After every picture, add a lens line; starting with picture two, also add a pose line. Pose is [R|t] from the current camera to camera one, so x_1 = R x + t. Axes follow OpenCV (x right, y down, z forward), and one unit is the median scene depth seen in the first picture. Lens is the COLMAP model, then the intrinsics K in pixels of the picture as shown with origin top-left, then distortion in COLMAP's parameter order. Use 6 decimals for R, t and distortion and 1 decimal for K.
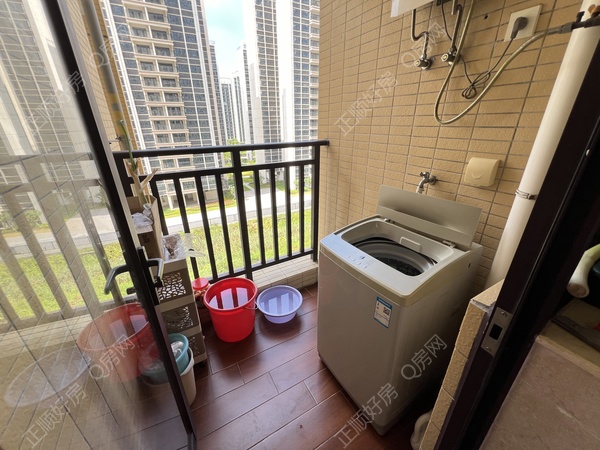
lens RADIAL K [[240.6, 0, 300.1], [0, 240.6, 227.0], [0, 0, 1]] dist [-0.002069, -0.000072]
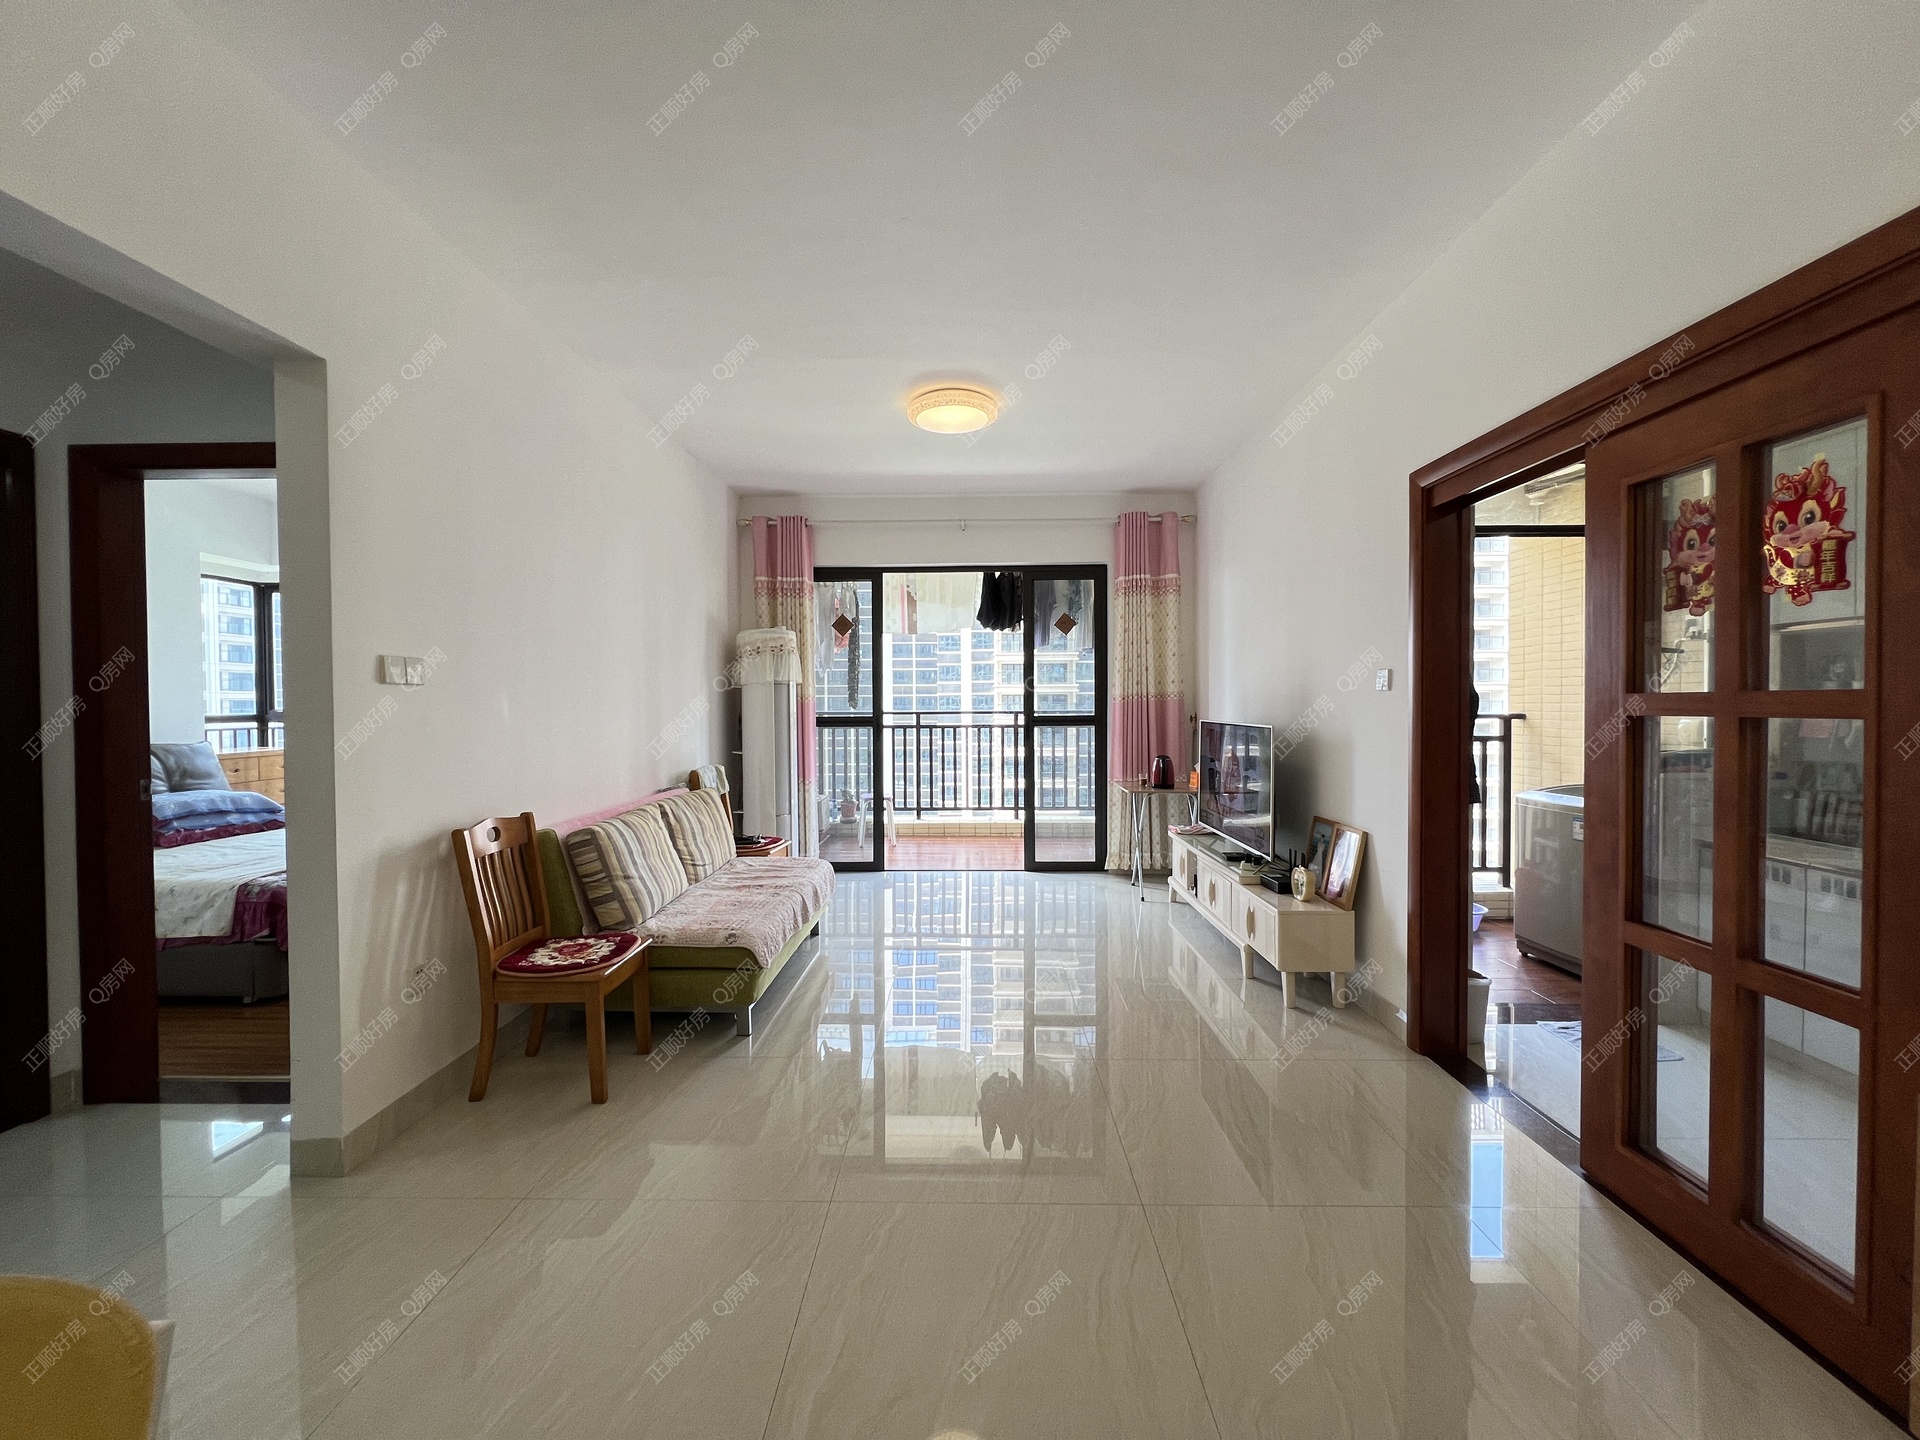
lens RADIAL K [[769.9, 0, 958.8], [0, 769.9, 718.5], [0, 0, 1]] dist [-0.002069, -0.000072]
pose [[0.857849, 0.012069, -0.513761, -0.176176], [-0.203956, 0.925614, -0.318810, 0.830099], [0.471696, 0.378275, 0.796499, -1.859618]]
